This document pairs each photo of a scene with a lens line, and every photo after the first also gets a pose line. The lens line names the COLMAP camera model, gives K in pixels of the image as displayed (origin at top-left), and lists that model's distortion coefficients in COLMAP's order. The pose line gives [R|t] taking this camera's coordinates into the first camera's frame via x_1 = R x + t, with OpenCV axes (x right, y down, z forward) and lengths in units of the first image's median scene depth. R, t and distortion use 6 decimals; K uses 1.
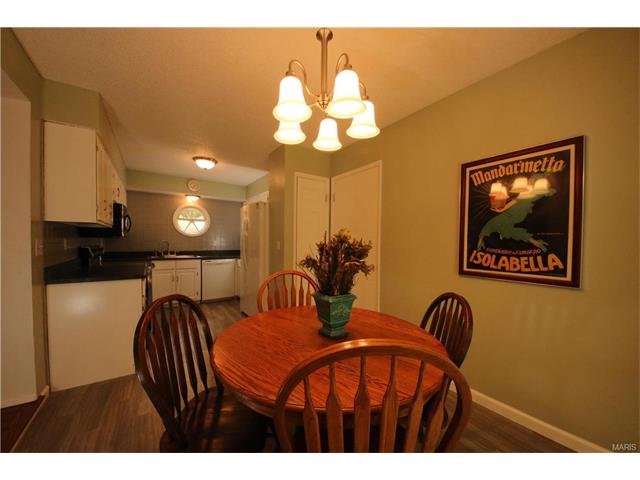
lens RADIAL K [[241.3, 0, 320.2], [0, 241.3, 247.5], [0, 0, 1]] dist [0.019240, -0.016574]
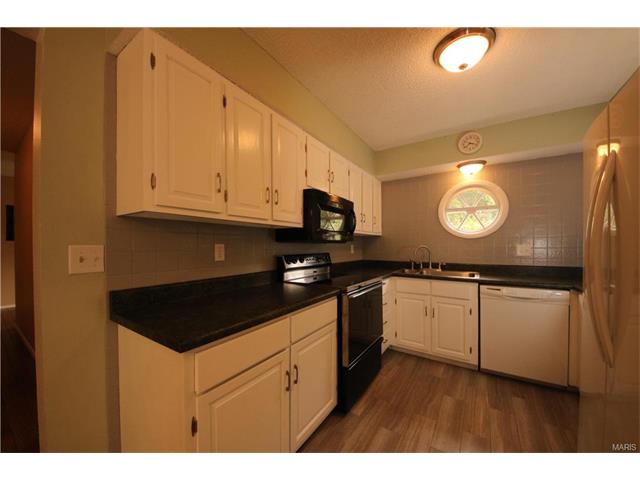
lens RADIAL K [[241.3, 0, 320.2], [0, 241.3, 247.5], [0, 0, 1]] dist [0.019240, -0.016574]
pose [[0.355269, 0.003813, -0.934756, -0.136239], [-0.021359, 0.999764, -0.004040, -0.016147], [0.934520, 0.021401, 0.355266, 0.499125]]
